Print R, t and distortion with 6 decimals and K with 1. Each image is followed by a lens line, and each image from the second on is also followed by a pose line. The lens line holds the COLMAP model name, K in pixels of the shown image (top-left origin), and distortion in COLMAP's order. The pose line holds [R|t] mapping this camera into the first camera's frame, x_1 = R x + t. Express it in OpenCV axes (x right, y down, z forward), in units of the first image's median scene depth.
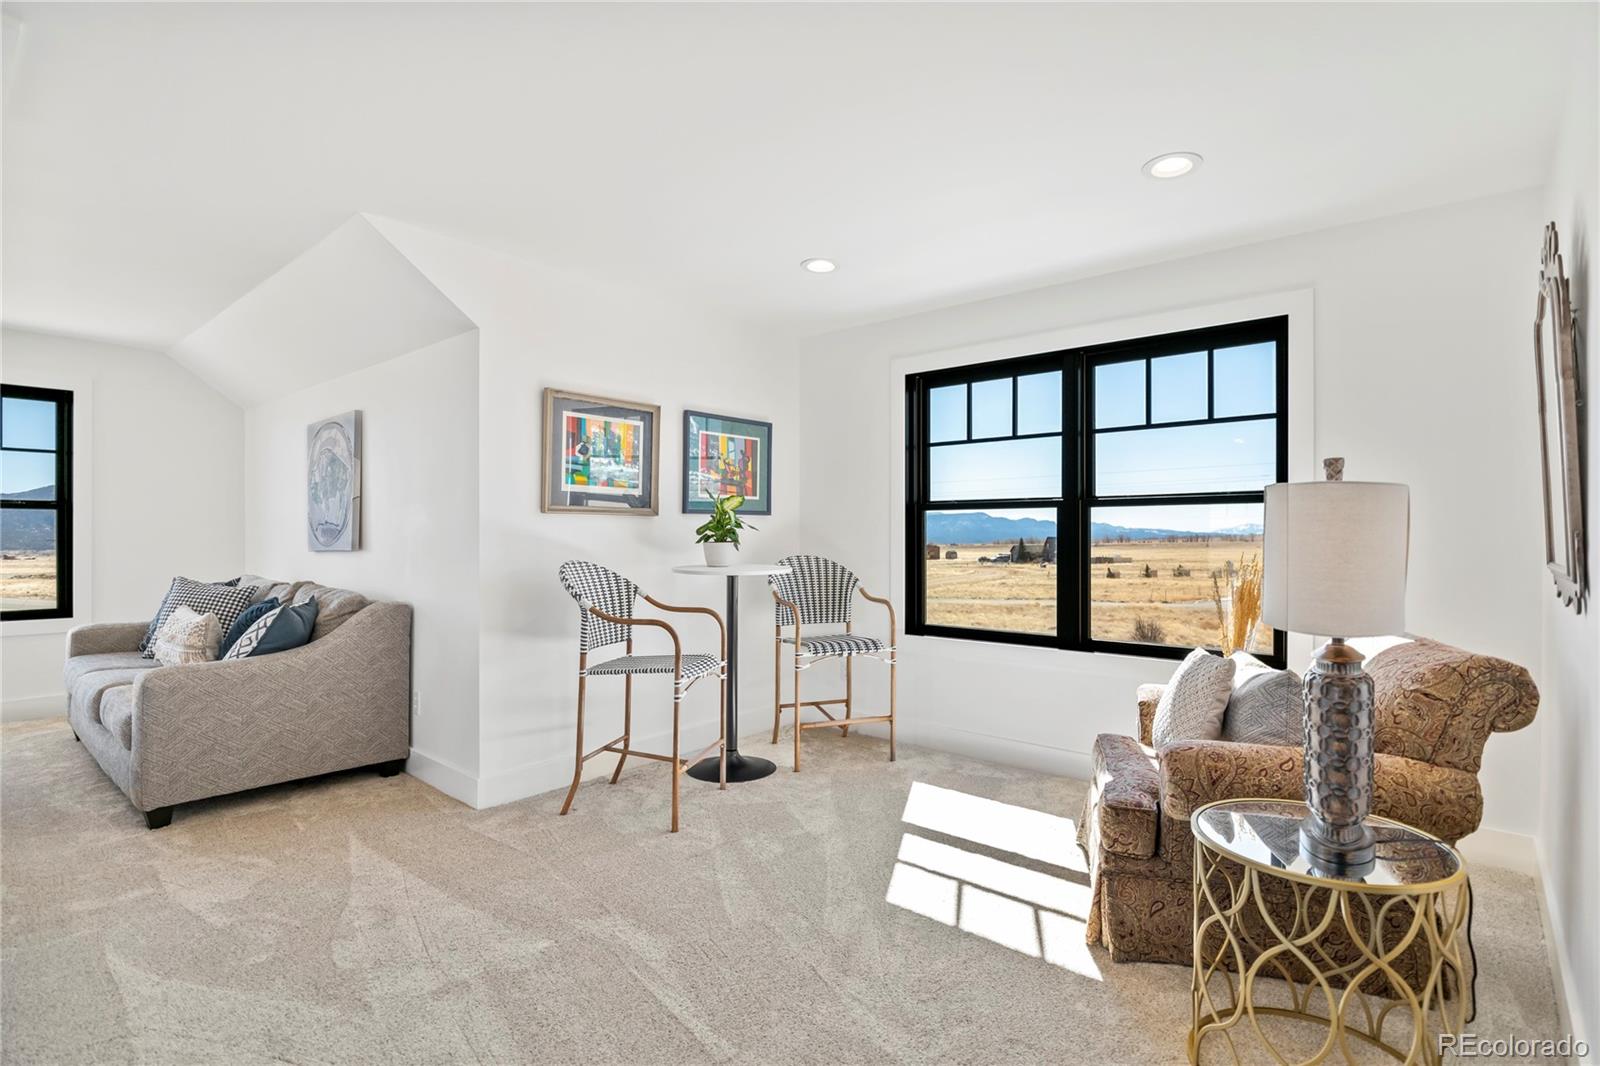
lens RADIAL K [[783.5, 0, 809.0], [0, 783.5, 534.7], [0, 0, 1]] dist [-0.016072, -0.000940]
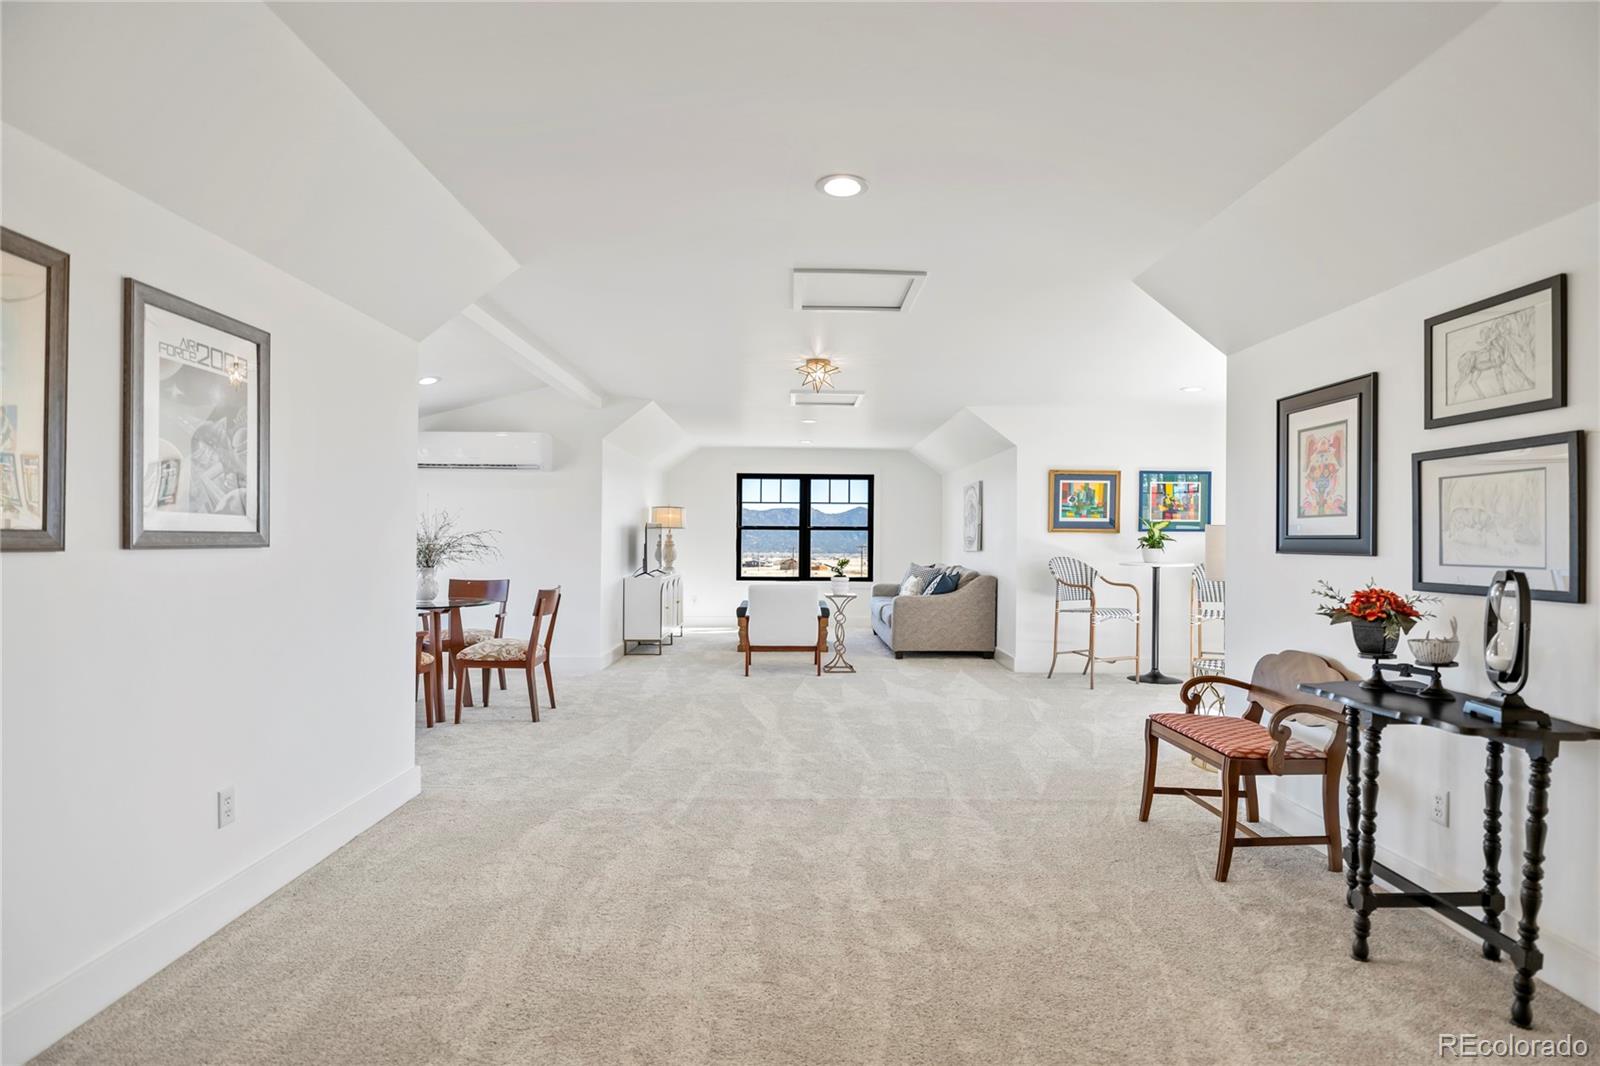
lens RADIAL K [[783.5, 0, 806.4], [0, 783.5, 539.8], [0, 0, 1]] dist [-0.016072, -0.000940]
pose [[0.663770, 0.001863, -0.747935, 0.731009], [-0.006304, 0.999975, -0.003104, 0.001288], [0.747910, 0.006775, 0.663765, -0.778269]]
